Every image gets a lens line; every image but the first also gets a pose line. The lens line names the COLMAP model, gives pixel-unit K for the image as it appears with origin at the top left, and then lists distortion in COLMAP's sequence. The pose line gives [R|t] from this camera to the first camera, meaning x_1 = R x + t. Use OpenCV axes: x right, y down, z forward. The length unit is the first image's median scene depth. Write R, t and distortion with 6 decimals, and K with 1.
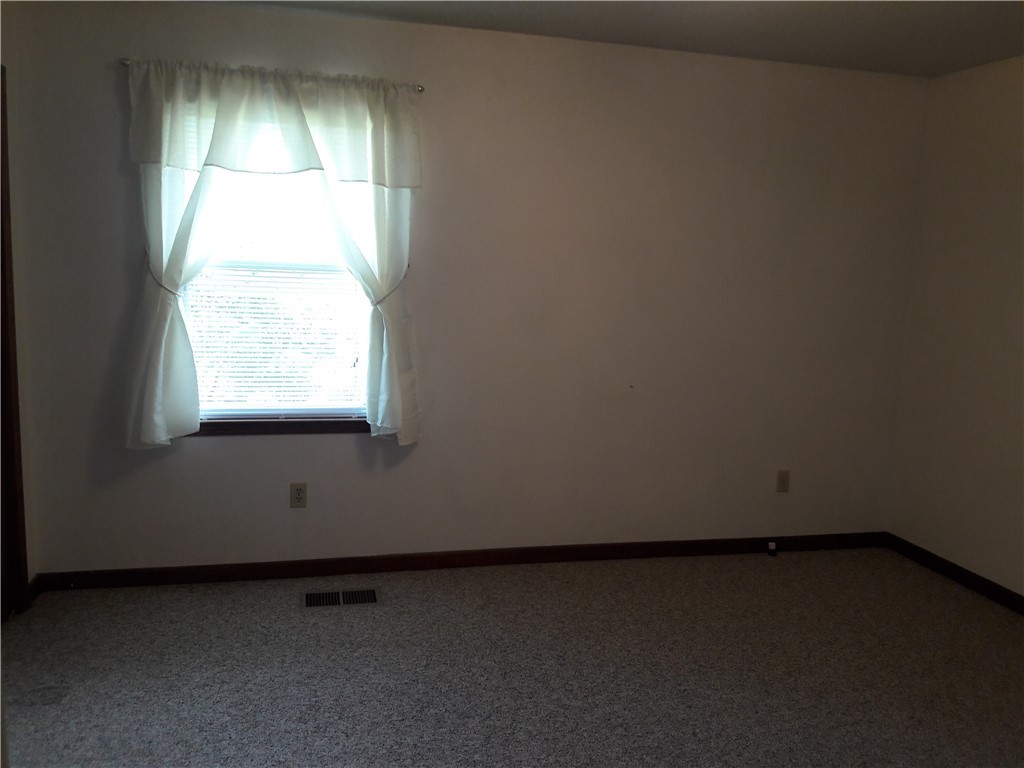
lens RADIAL K [[902.6, 0, 516.7], [0, 902.6, 388.7], [0, 0, 1]] dist [0.048065, -0.065860]
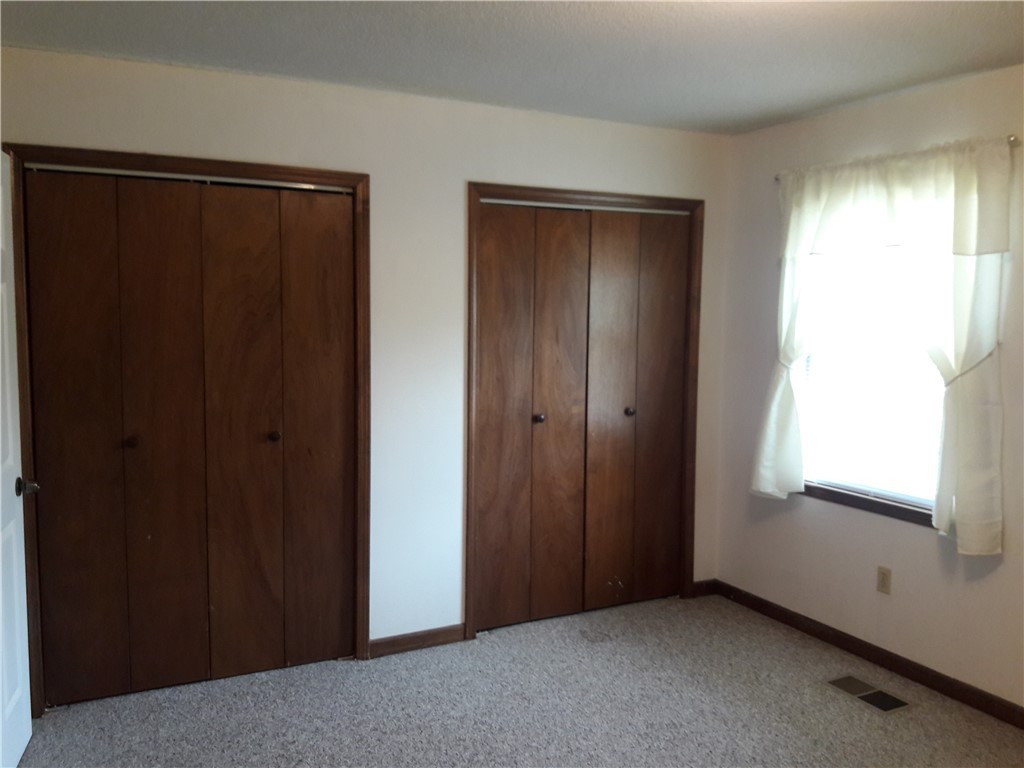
lens RADIAL K [[902.6, 0, 516.7], [0, 902.6, 388.7], [0, 0, 1]] dist [0.048065, -0.065860]
pose [[0.201200, 0.047774, -0.978385, 0.653538], [-0.155010, 0.987778, 0.016355, -0.040790], [0.967208, 0.148369, 0.206146, 0.413502]]
